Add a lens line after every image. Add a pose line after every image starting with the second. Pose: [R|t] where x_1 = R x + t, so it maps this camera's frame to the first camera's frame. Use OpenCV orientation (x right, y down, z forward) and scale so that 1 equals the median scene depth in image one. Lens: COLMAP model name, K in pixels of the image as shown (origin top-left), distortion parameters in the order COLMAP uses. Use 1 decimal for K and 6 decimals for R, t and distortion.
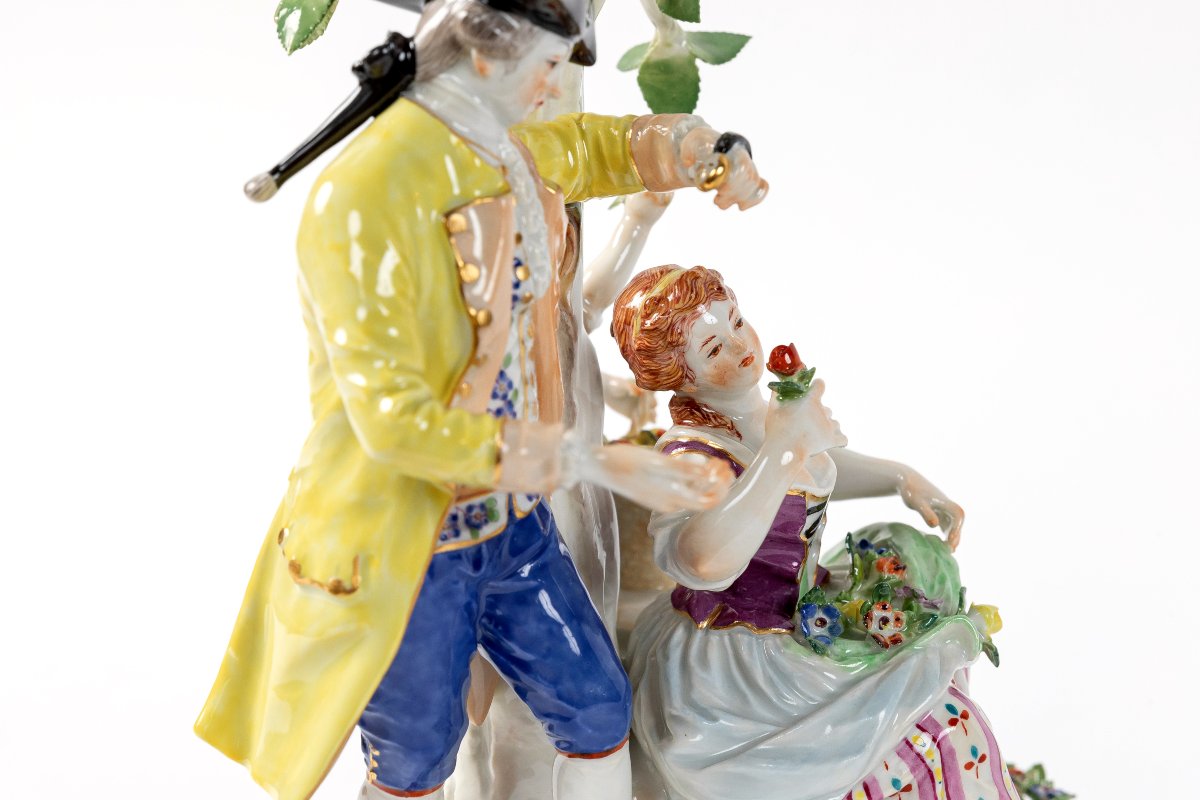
lens RADIAL K [[2405.4, 0, 600.0], [0, 2405.4, 400.0], [0, 0, 1]] dist [-0.006319, 0.079770]
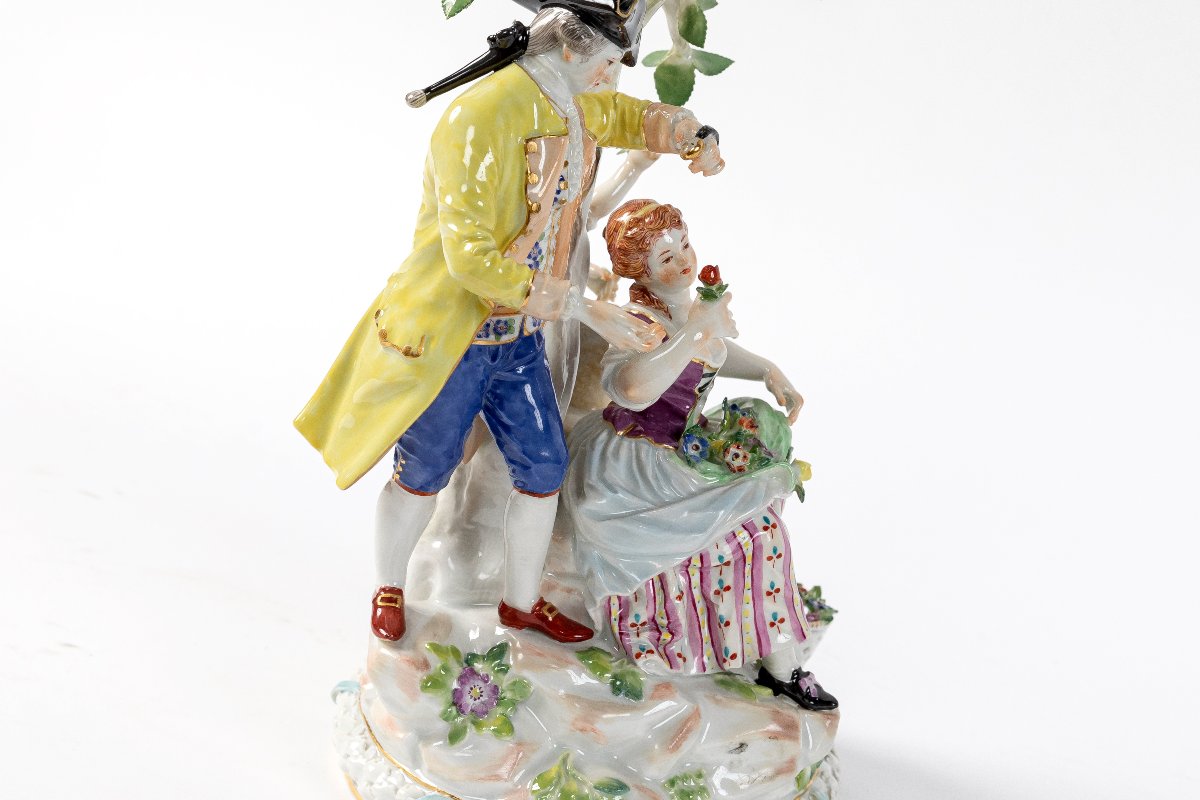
lens RADIAL K [[1722.7, 0, 543.9], [0, 1722.7, 296.0], [0, 0, 1]] dist [0.009795, -0.002790]
pose [[0.976215, 0.216377, -0.013575, -0.010756], [-0.216227, 0.976273, 0.011750, 0.007007], [0.015795, -0.008535, 0.999839, -0.121816]]
